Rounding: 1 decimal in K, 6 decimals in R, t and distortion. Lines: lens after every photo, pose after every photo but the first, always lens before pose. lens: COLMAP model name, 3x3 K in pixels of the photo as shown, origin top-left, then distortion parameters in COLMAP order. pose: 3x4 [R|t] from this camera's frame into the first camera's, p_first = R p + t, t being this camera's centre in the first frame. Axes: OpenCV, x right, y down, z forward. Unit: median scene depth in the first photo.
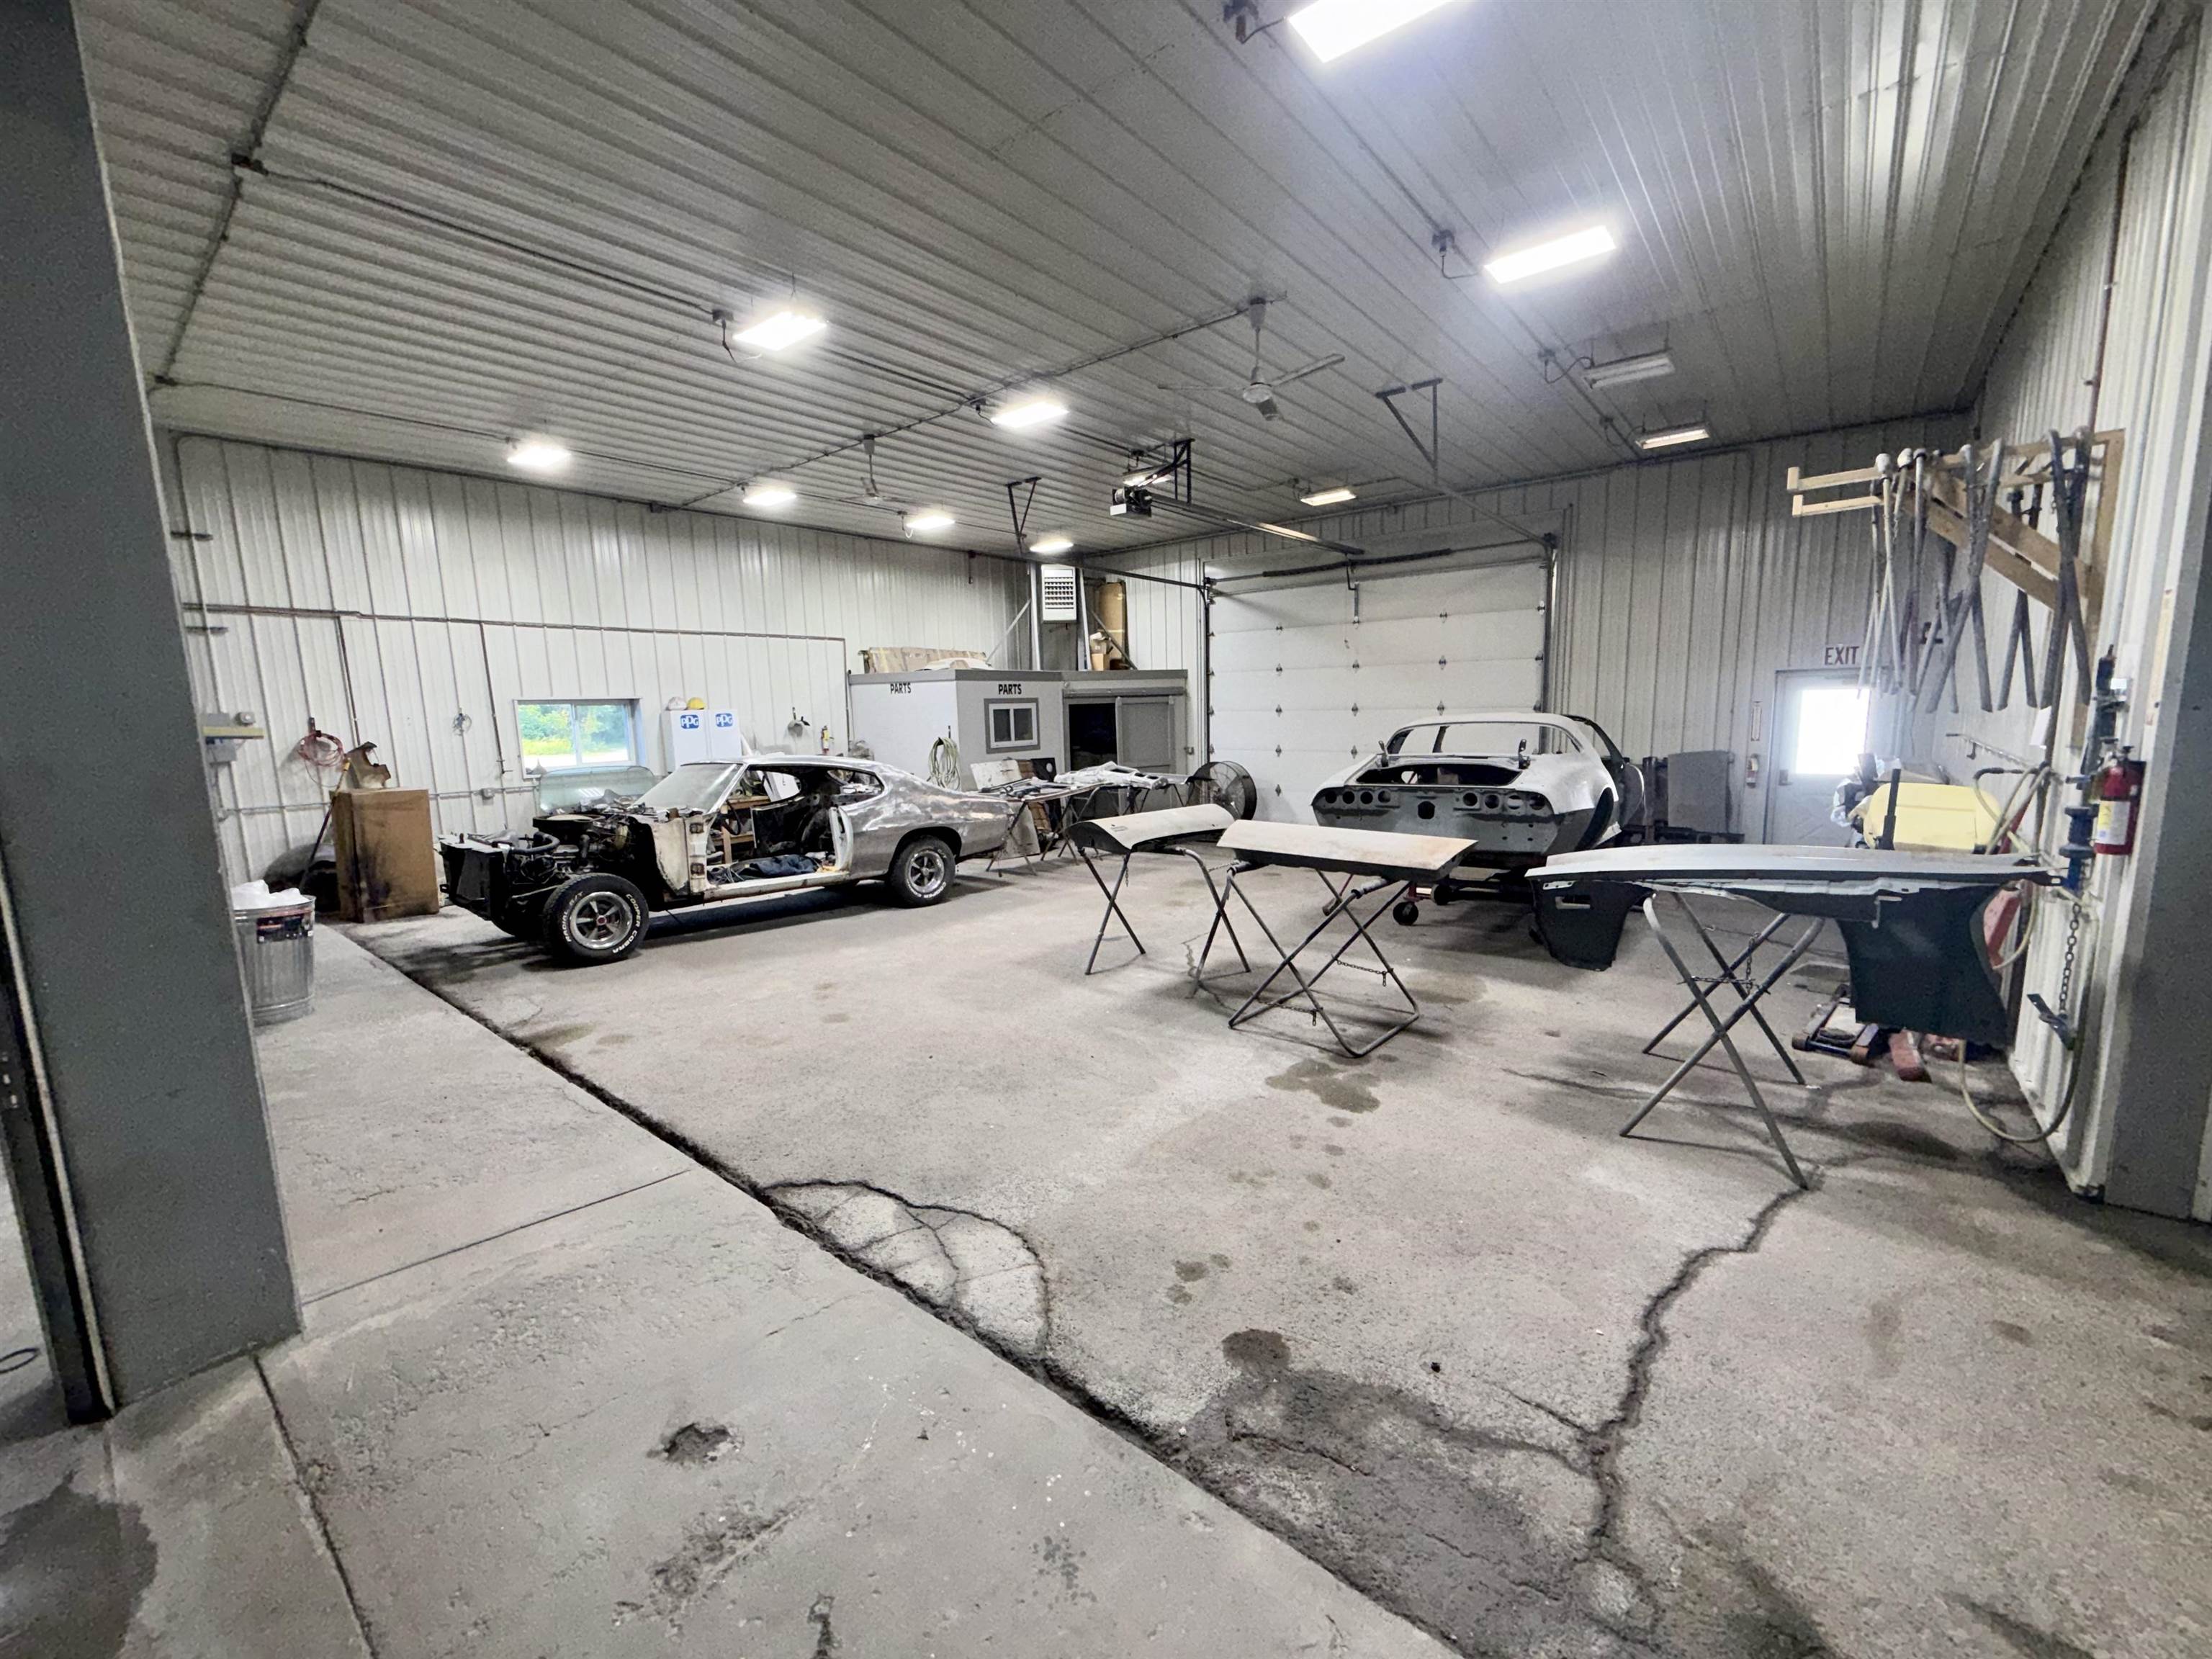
lens RADIAL K [[885.0, 0, 1104.9], [0, 885.0, 832.7], [0, 0, 1]] dist [0.001036, -0.000017]
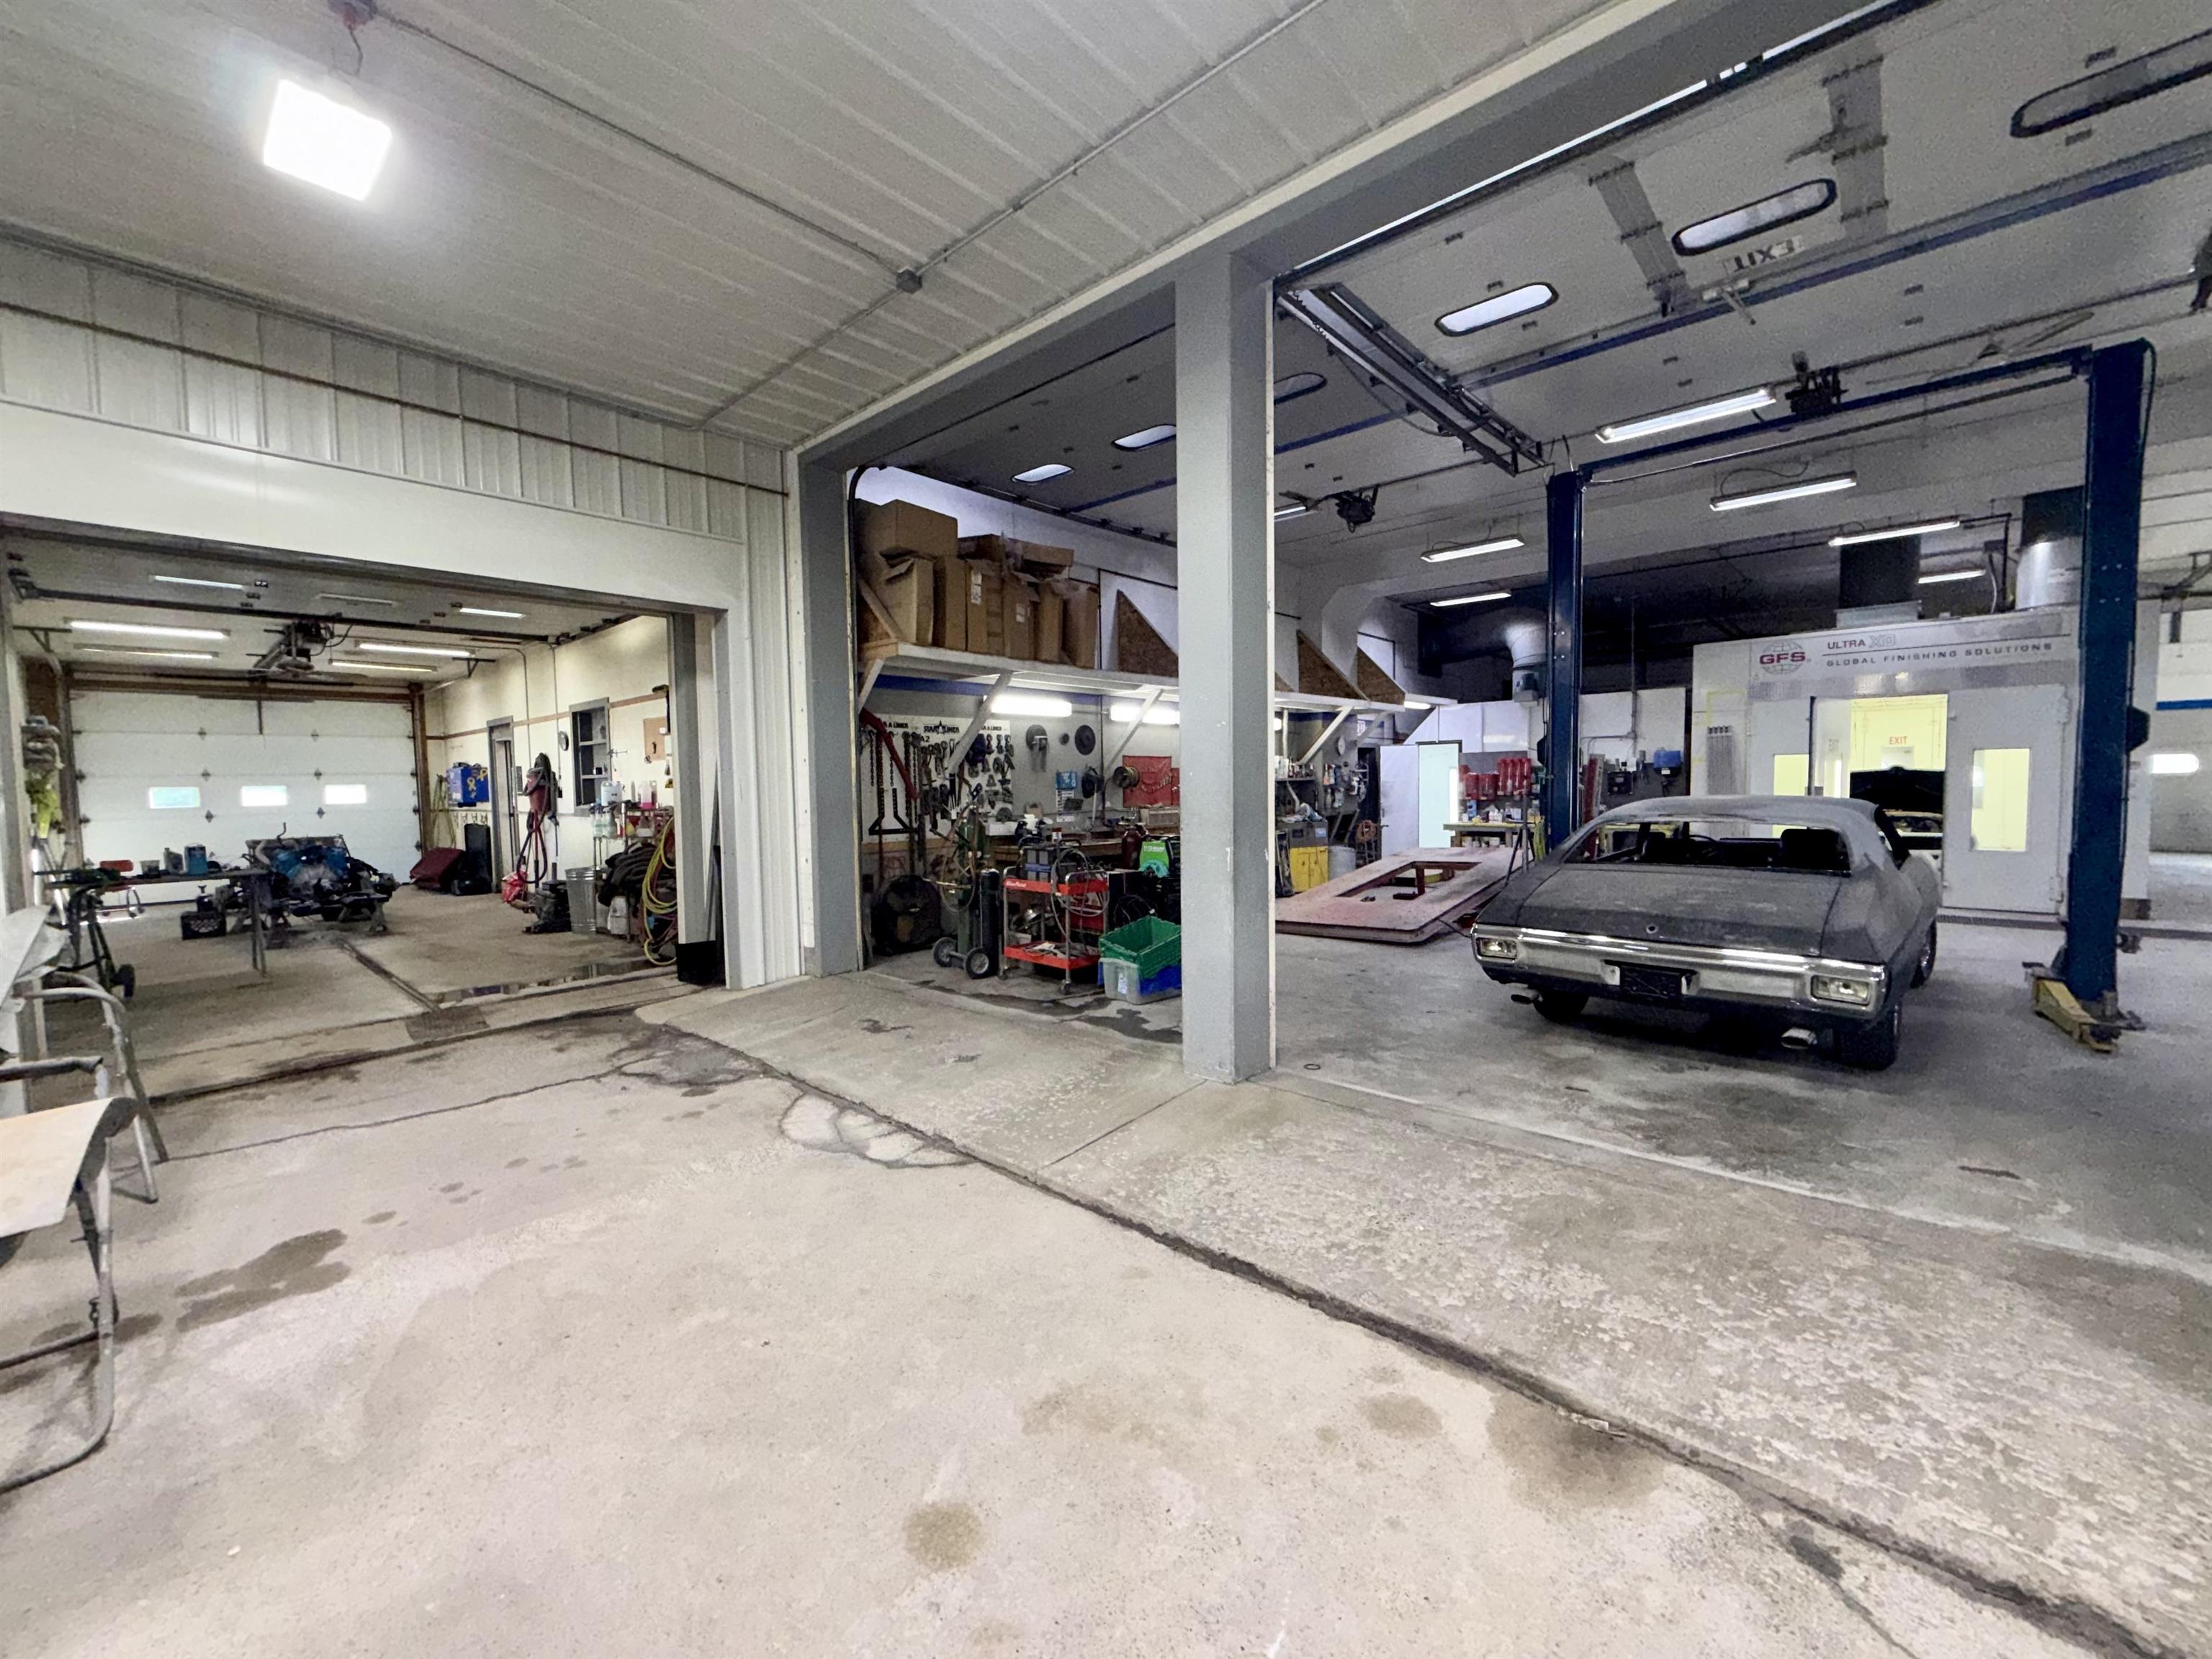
lens RADIAL K [[885.0, 0, 1104.9], [0, 885.0, 832.7], [0, 0, 1]] dist [0.001036, -0.000017]
pose [[-0.997844, 0.038380, 0.053240, -0.708841], [0.048328, 0.978527, 0.200372, -0.276288], [-0.044407, 0.202513, -0.978272, 2.286310]]
